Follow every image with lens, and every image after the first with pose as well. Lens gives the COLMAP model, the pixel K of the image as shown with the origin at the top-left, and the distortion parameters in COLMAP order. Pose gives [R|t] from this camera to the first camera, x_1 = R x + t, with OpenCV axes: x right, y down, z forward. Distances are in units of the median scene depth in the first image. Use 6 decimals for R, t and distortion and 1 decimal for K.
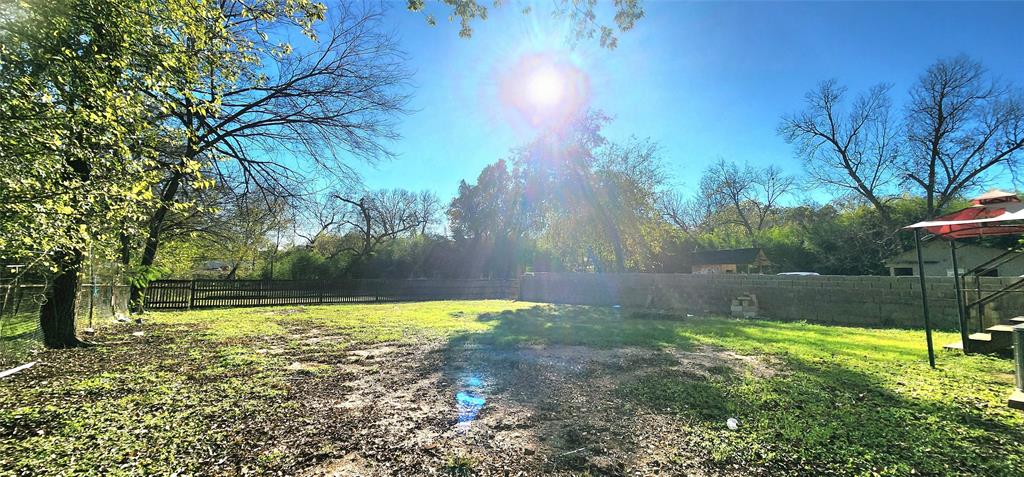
lens RADIAL K [[426.9, 0, 512.0], [0, 426.9, 238.5], [0, 0, 1]] dist [-0.002329, 0.000027]
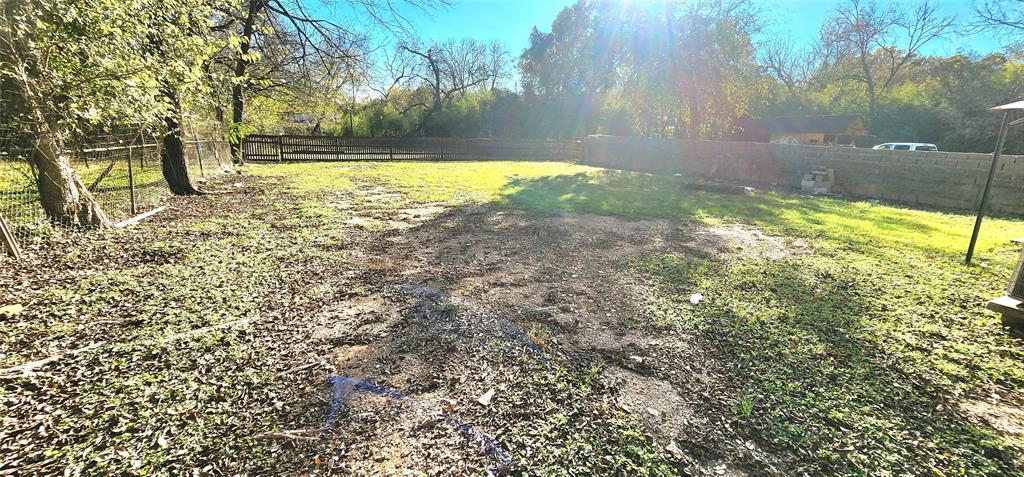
lens RADIAL K [[426.9, 0, 512.0], [0, 426.9, 238.5], [0, 0, 1]] dist [-0.002329, 0.000027]
pose [[0.985149, 0.065940, -0.158533, 0.058928], [-0.011054, 0.945757, 0.324687, -0.022629], [0.171343, -0.318112, 0.932441, -0.025211]]
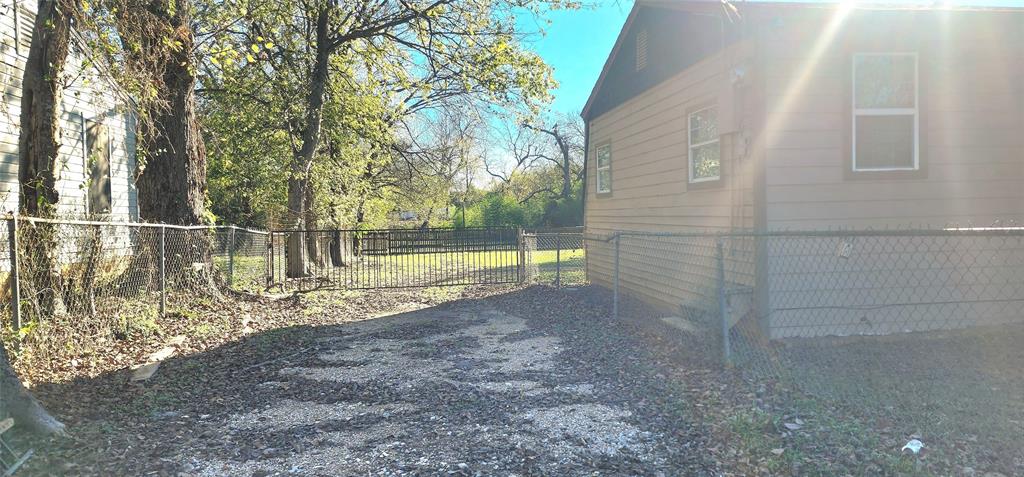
lens RADIAL K [[704.9, 0, 512.0], [0, 704.9, 238.5], [0, 0, 1]] dist [0.000310, -0.000005]
pose [[0.891452, -0.016471, -0.452816, 0.682569], [0.068975, 0.992626, 0.099683, -0.087572], [0.447835, -0.120096, 0.886014, -0.899388]]
